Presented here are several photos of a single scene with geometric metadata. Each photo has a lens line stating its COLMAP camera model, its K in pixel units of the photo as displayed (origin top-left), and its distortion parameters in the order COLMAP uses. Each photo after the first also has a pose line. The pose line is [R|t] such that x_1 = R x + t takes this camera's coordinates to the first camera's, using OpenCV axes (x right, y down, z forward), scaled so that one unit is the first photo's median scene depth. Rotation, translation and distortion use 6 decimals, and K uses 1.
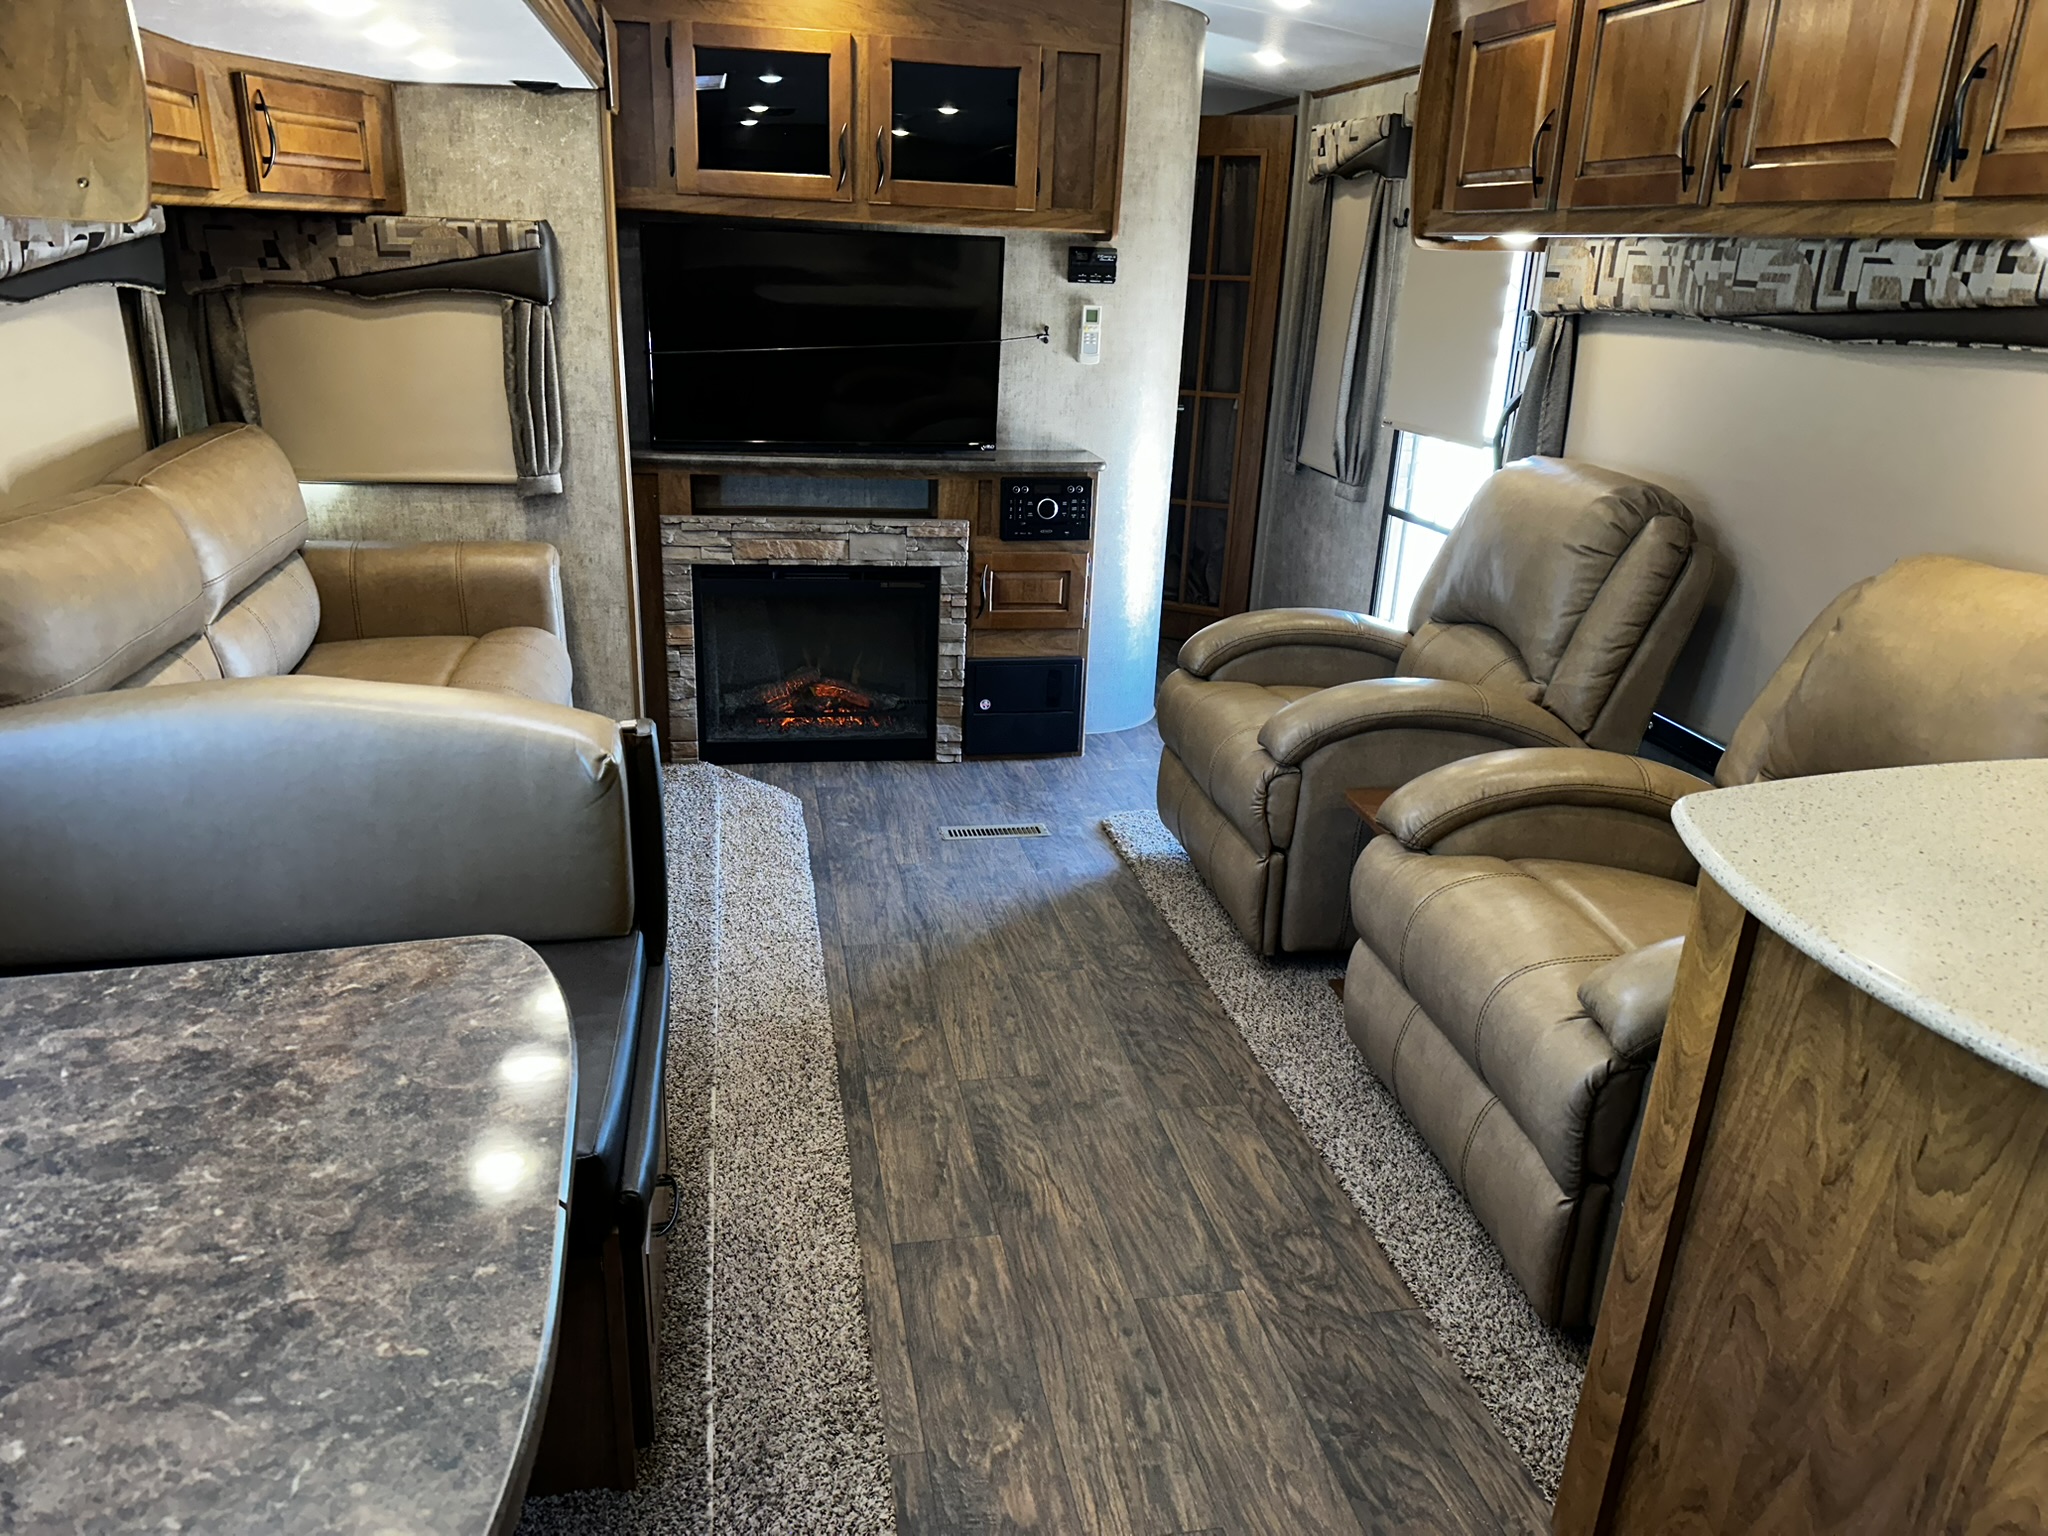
lens RADIAL K [[1444.7, 0, 1016.9], [0, 1444.7, 778.0], [0, 0, 1]] dist [0.083447, -0.086392]
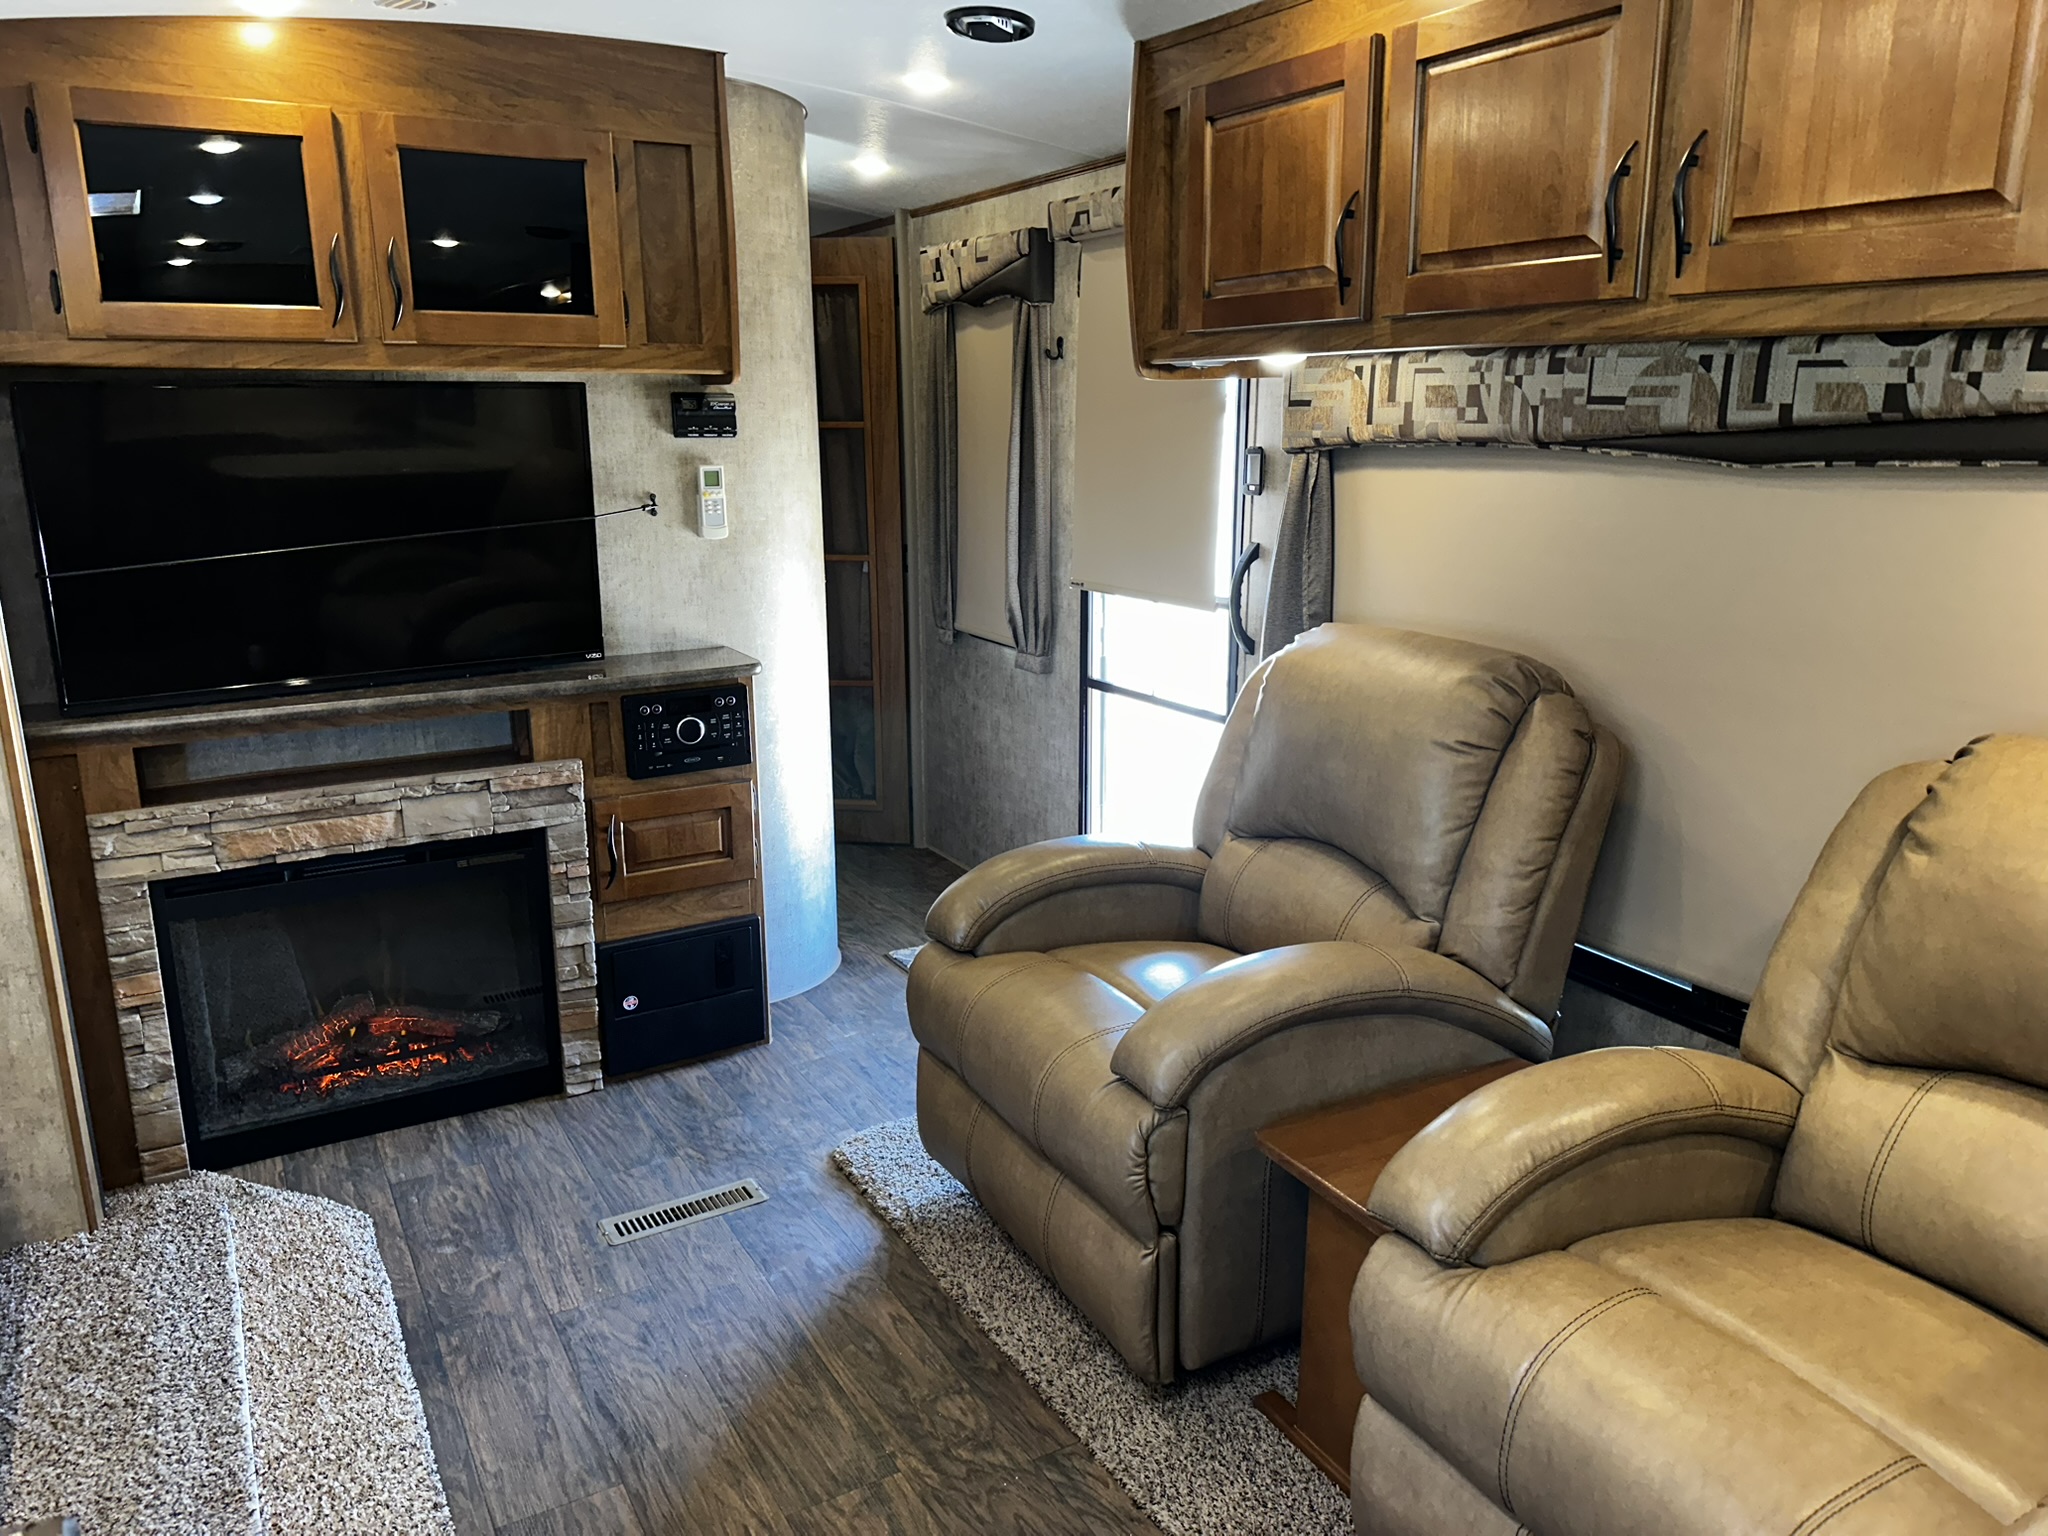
lens RADIAL K [[1450.8, 0, 1010.3], [0, 1450.8, 762.3], [0, 0, 1]] dist [0.126997, -0.180275]
pose [[0.946973, -0.118578, 0.298632, -0.050692], [0.148106, 0.985876, -0.078185, -0.091899], [-0.285143, 0.118269, 0.951160, 0.254430]]
